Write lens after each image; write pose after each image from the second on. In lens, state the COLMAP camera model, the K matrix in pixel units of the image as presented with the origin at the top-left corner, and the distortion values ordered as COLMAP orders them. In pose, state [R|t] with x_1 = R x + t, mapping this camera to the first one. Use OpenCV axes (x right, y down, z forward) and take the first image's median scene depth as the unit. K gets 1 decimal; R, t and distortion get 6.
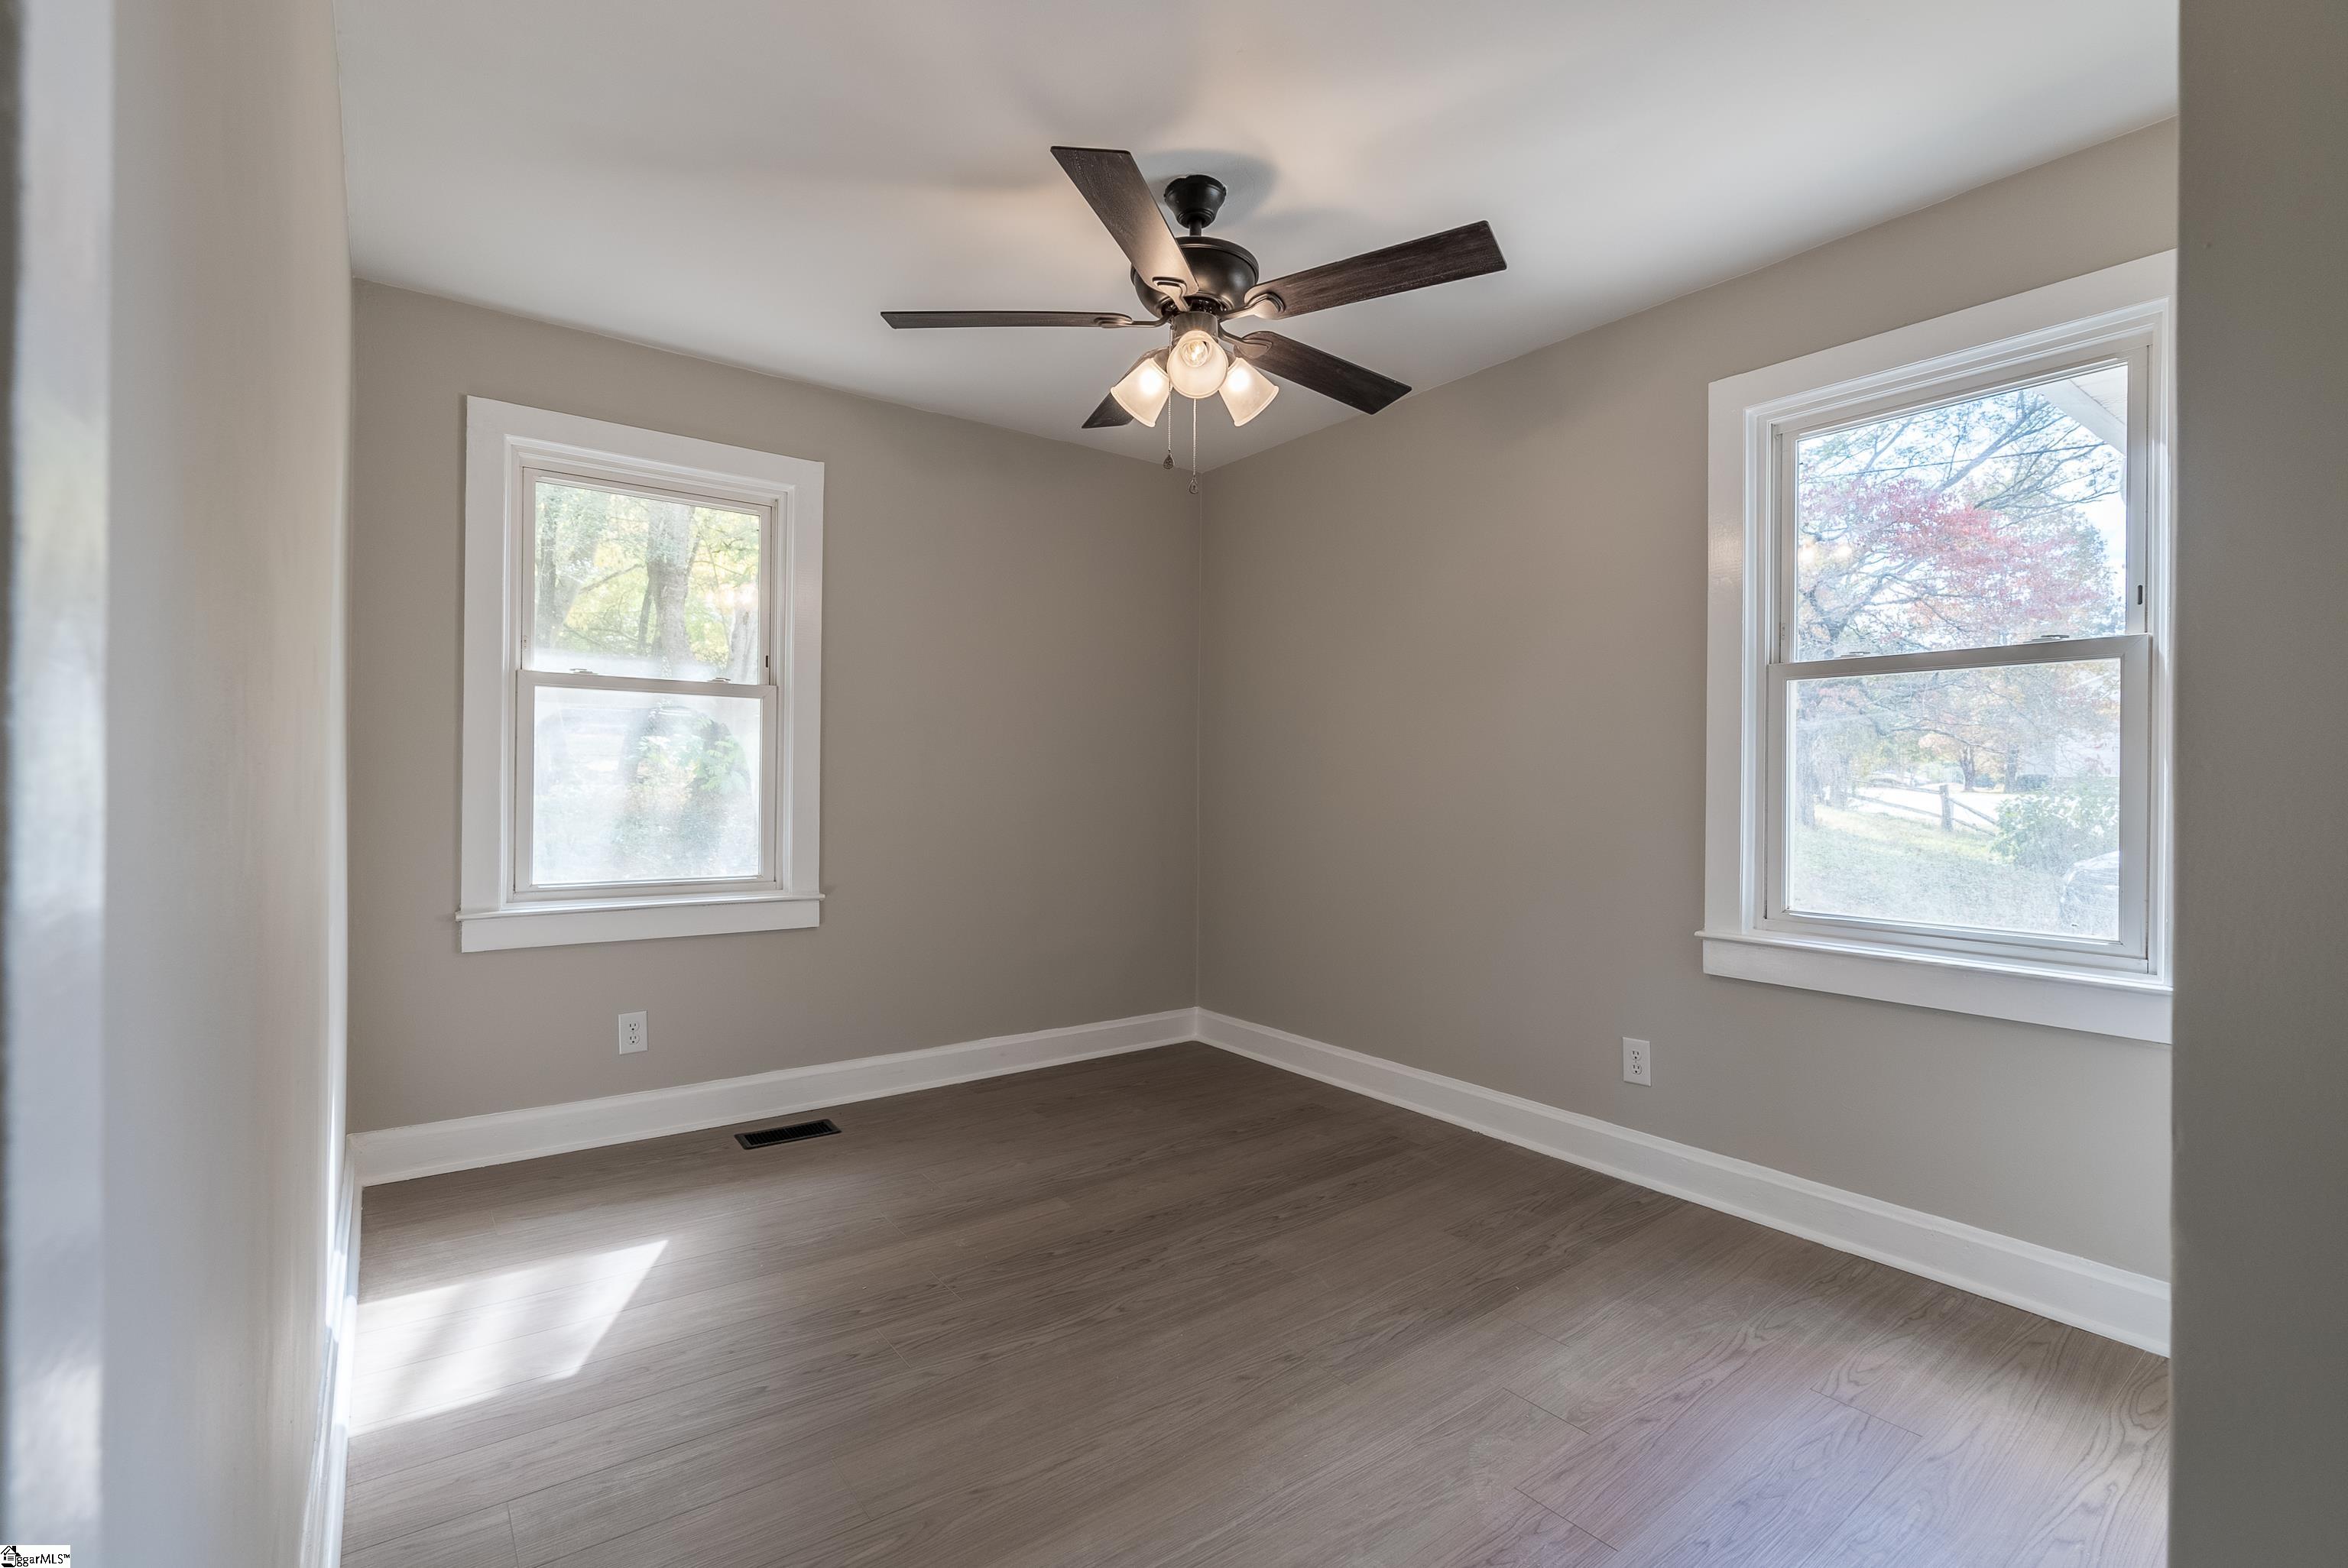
lens RADIAL K [[1056.6, 0, 1176.9], [0, 1056.6, 783.5], [0, 0, 1]] dist [-0.010378, 0.003477]
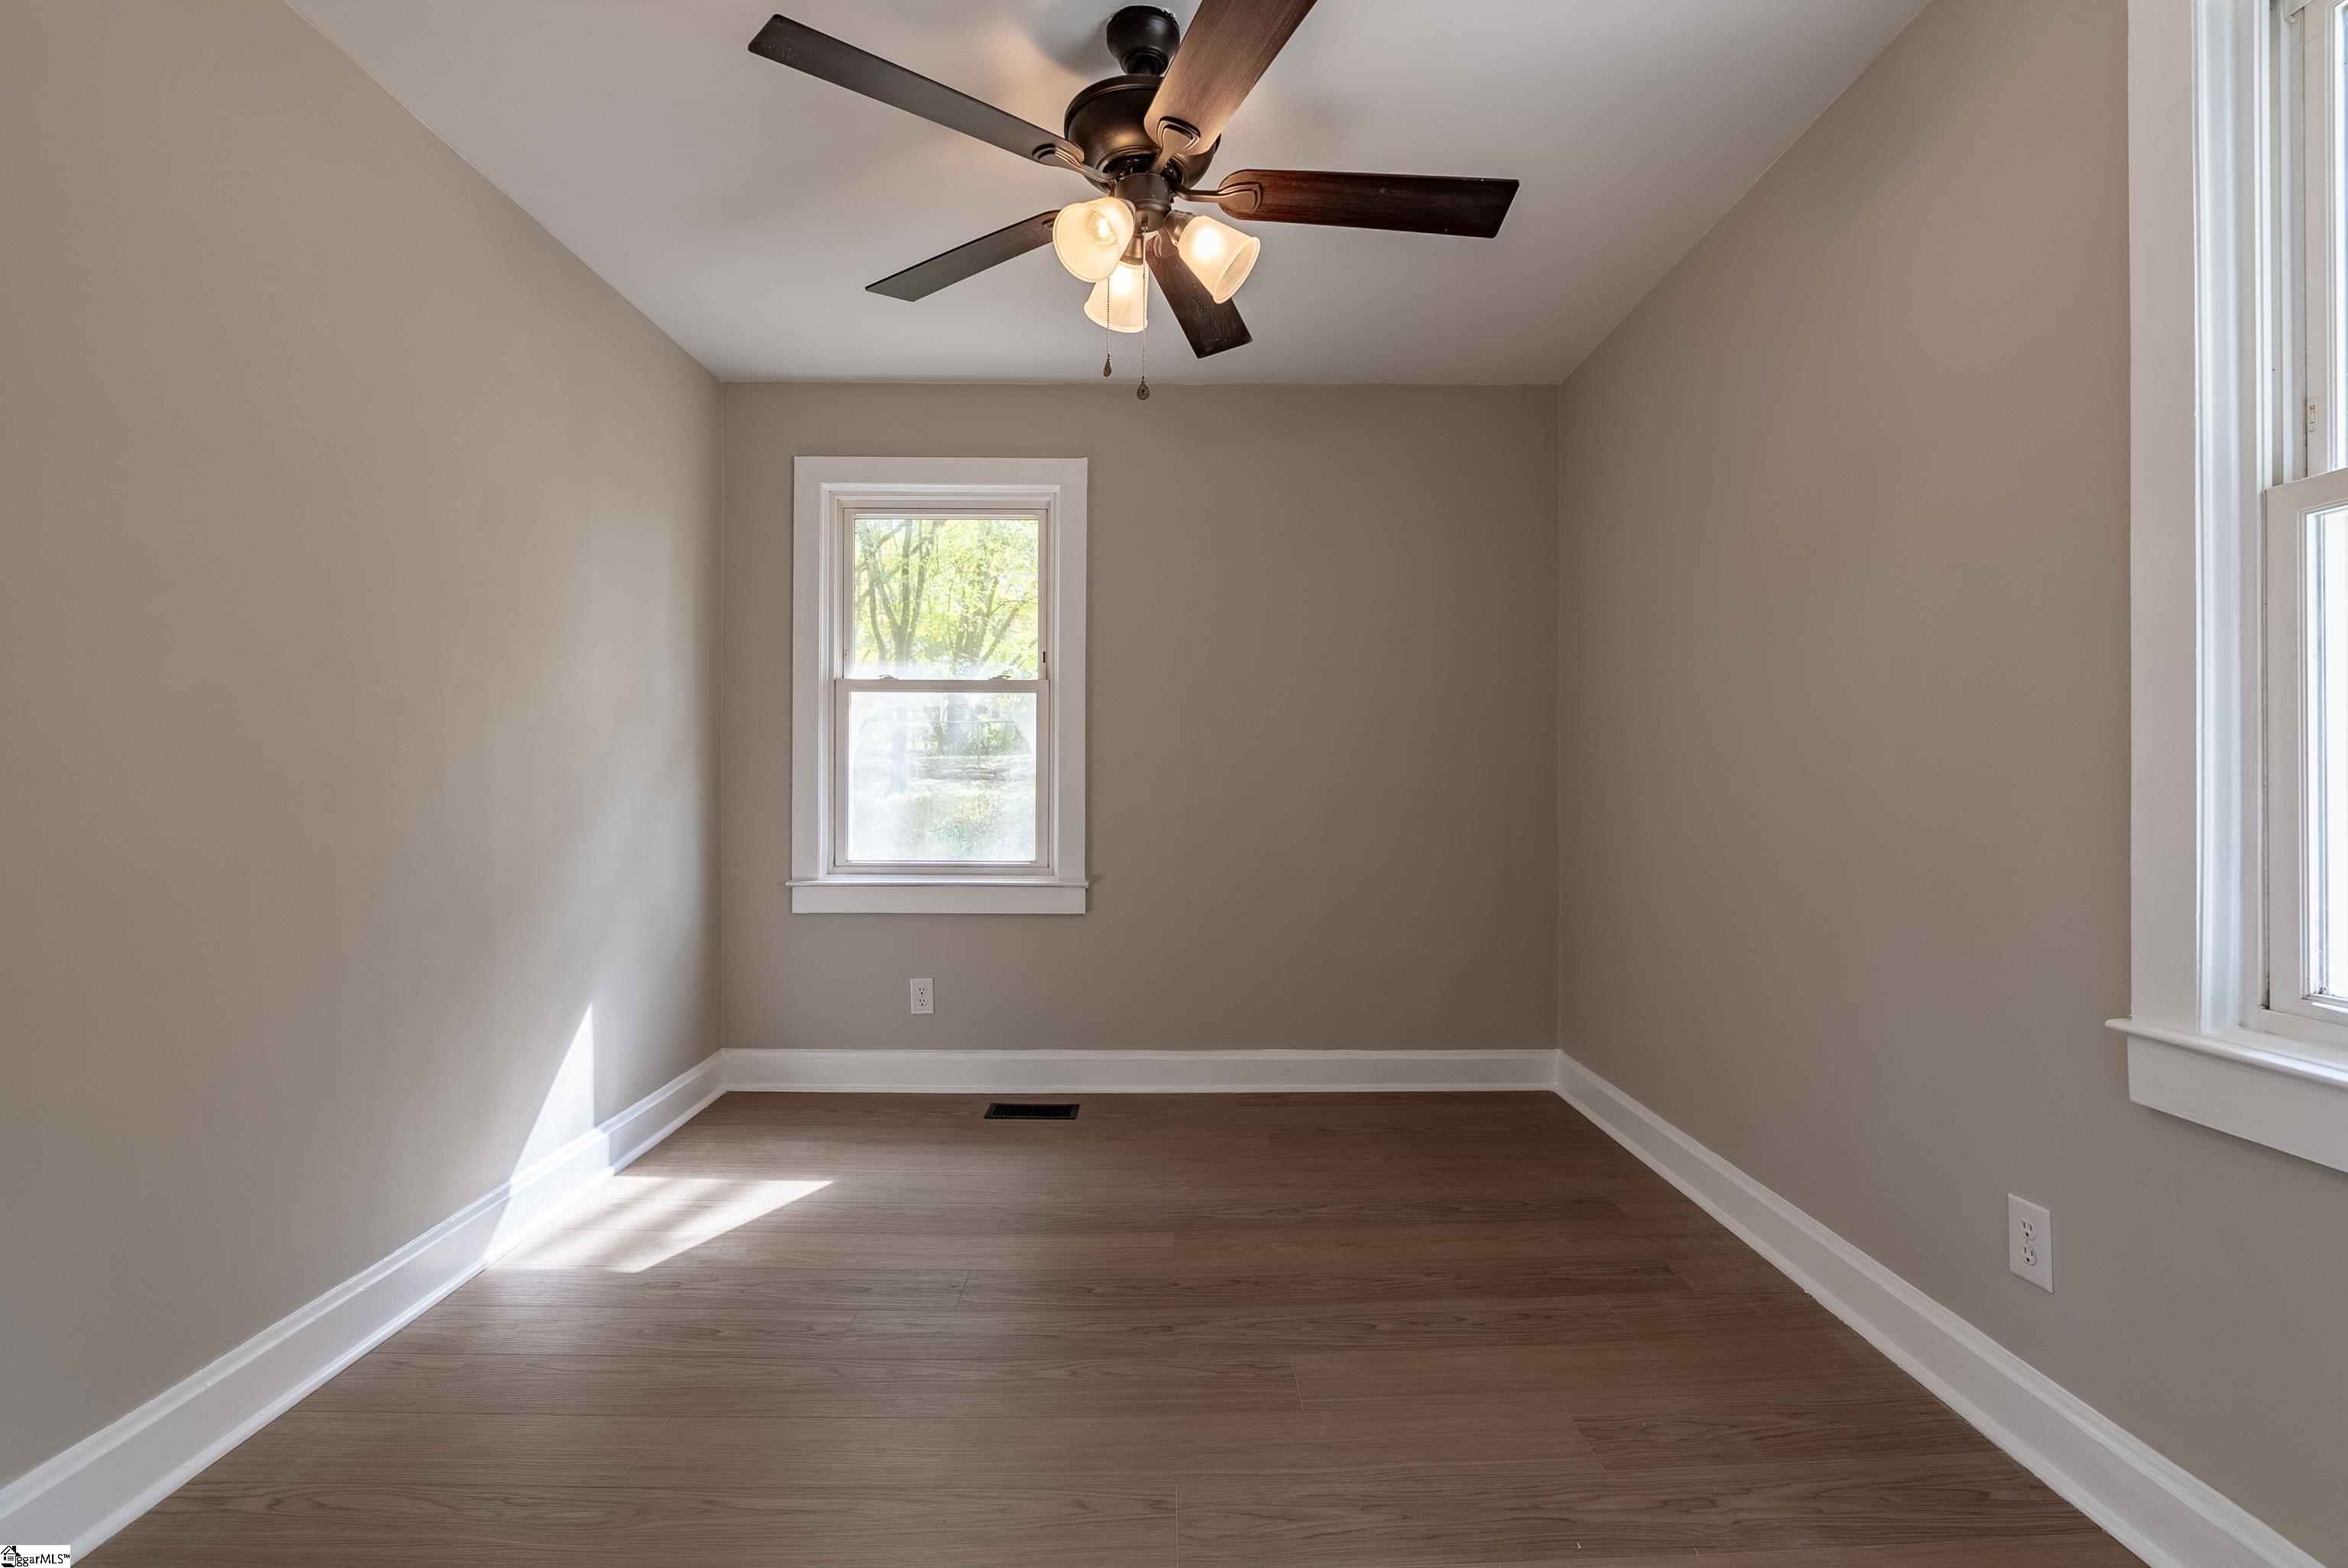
lens RADIAL K [[1056.6, 0, 1174.6], [0, 1056.6, 784.9], [0, 0, 1]] dist [-0.010378, 0.003477]
pose [[0.802018, -0.008178, -0.597244, 0.394904], [0.005276, 0.999964, -0.006607, 0.021687], [0.597277, 0.002148, 0.802032, 0.273656]]
